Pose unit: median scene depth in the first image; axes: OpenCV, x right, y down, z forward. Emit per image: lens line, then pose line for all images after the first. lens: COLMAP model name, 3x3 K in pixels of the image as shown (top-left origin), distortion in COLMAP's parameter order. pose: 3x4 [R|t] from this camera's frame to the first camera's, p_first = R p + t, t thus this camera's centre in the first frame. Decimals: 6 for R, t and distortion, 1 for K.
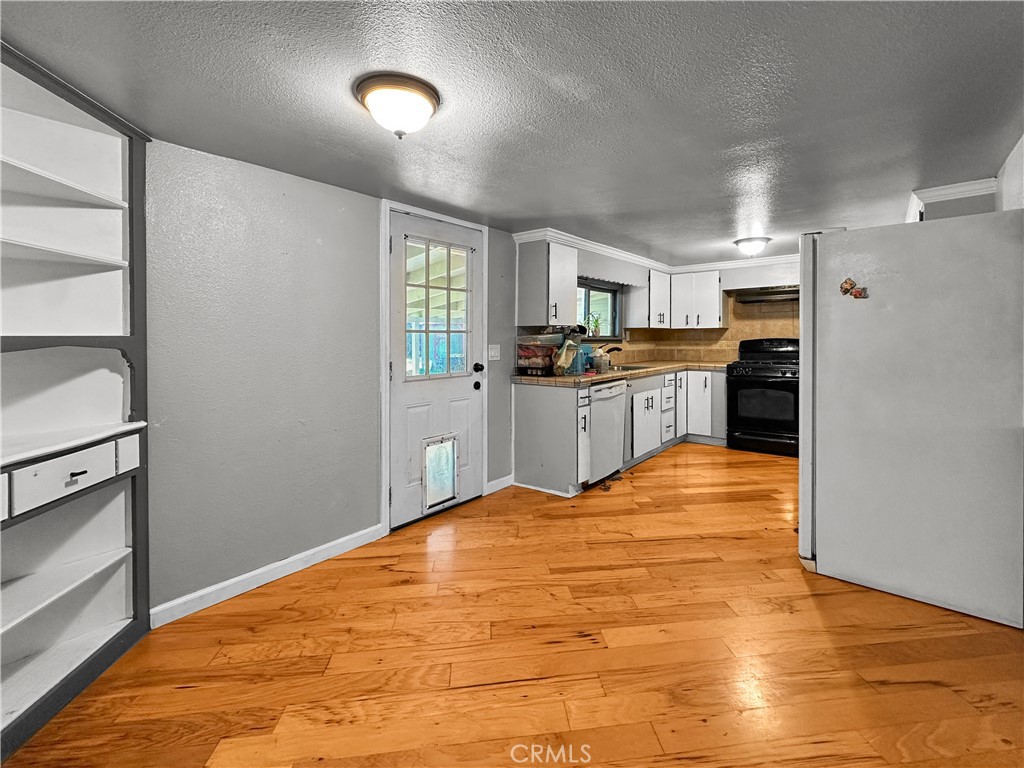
lens RADIAL K [[497.0, 0, 513.6], [0, 497.0, 345.9], [0, 0, 1]] dist [0.000265, 0.000028]
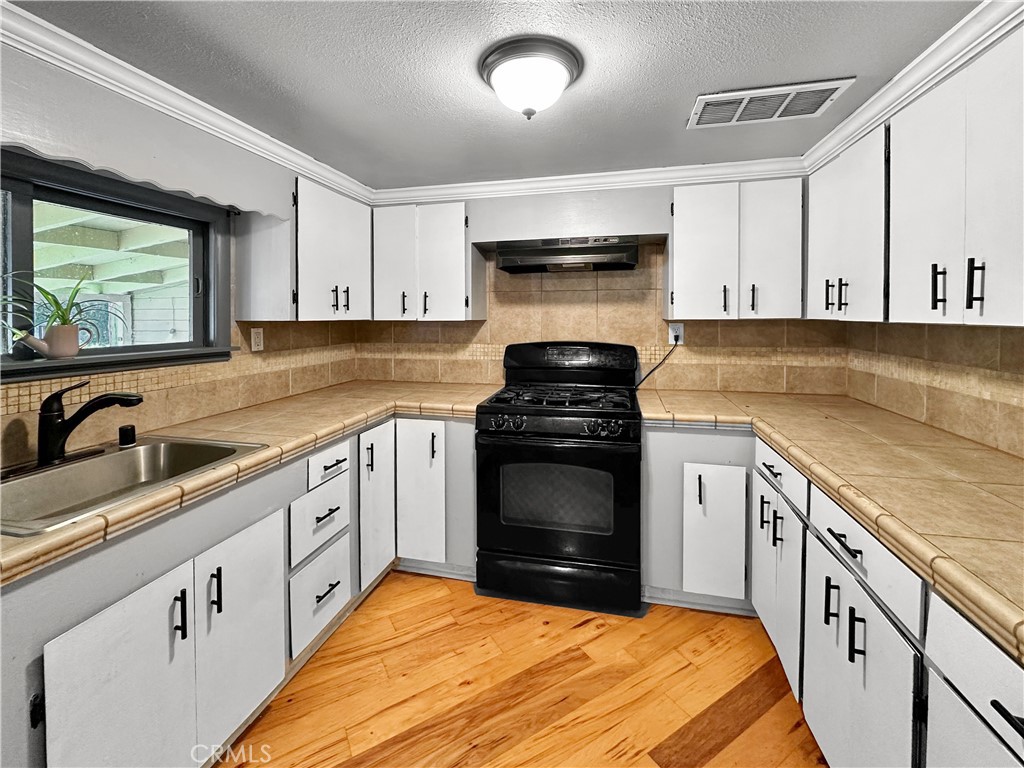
lens RADIAL K [[435.4, 0, 511.4], [0, 435.4, 320.0], [0, 0, 1]] dist [0.001194, 0.000164]
pose [[0.913882, -0.000633, 0.405979, 0.282901], [0.002594, 0.999987, -0.004281, -0.034813], [-0.405972, 0.004965, 0.913872, 0.596178]]
